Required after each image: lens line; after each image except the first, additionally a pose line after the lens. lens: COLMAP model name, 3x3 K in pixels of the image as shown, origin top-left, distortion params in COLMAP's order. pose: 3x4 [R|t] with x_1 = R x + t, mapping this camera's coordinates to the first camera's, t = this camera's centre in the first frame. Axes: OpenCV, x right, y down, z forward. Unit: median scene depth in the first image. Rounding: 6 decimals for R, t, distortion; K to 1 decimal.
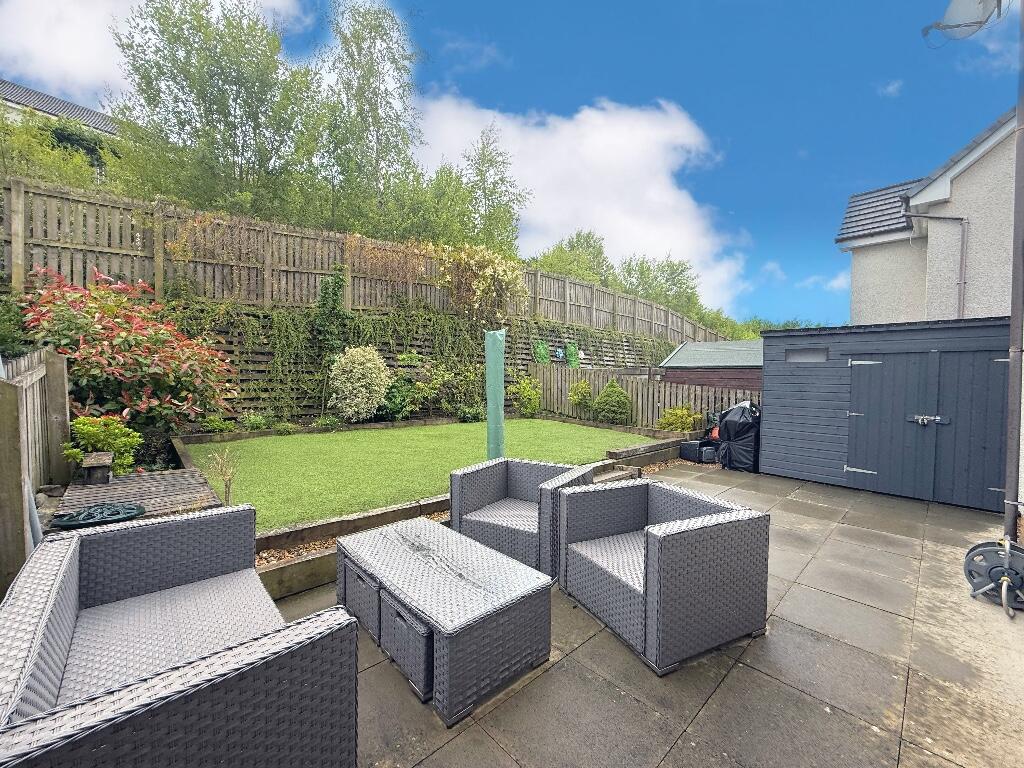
lens RADIAL K [[411.3, 0, 511.3], [0, 411.3, 383.2], [0, 0, 1]] dist [-0.003209, 0.000639]
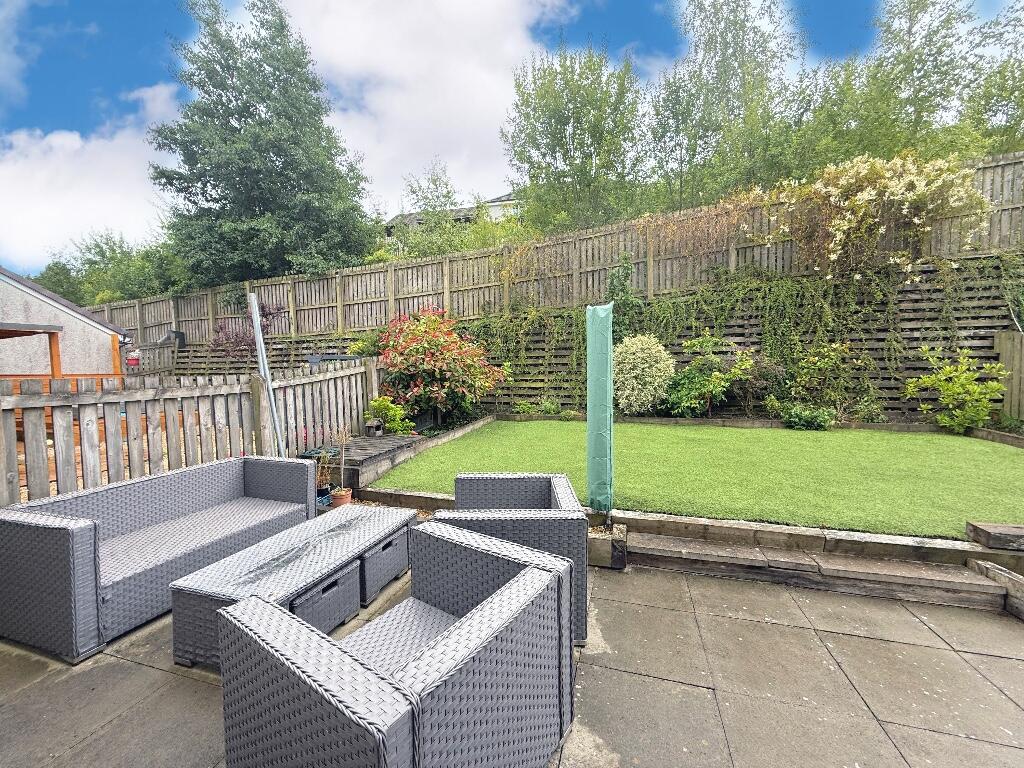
lens RADIAL K [[411.3, 0, 511.3], [0, 411.3, 383.2], [0, 0, 1]] dist [-0.003209, 0.000639]
pose [[0.500250, 0.016019, -0.865733, 0.307625], [0.008349, 0.999693, 0.023323, -0.003674], [0.865841, -0.018895, 0.499963, 0.282189]]
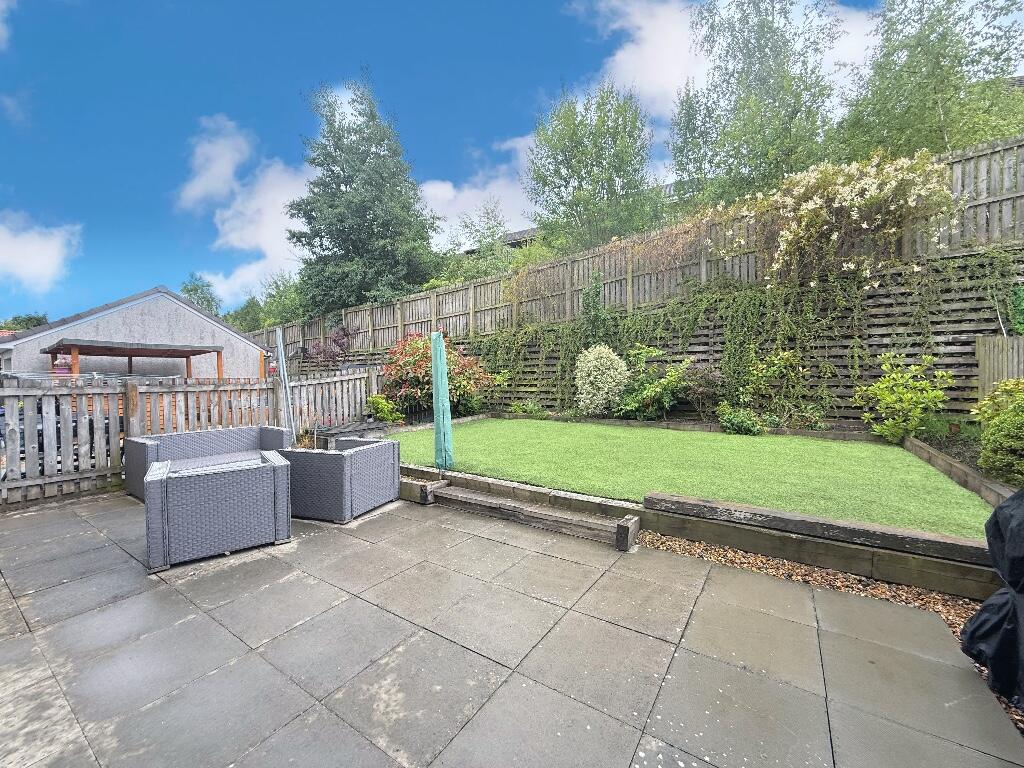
lens RADIAL K [[411.3, 0, 511.3], [0, 411.3, 383.2], [0, 0, 1]] dist [-0.003209, 0.000639]
pose [[0.219927, 0.003628, -0.975510, 0.639267], [0.000079, 0.999993, 0.003737, 0.003238], [0.975516, -0.000899, 0.219926, 0.554902]]
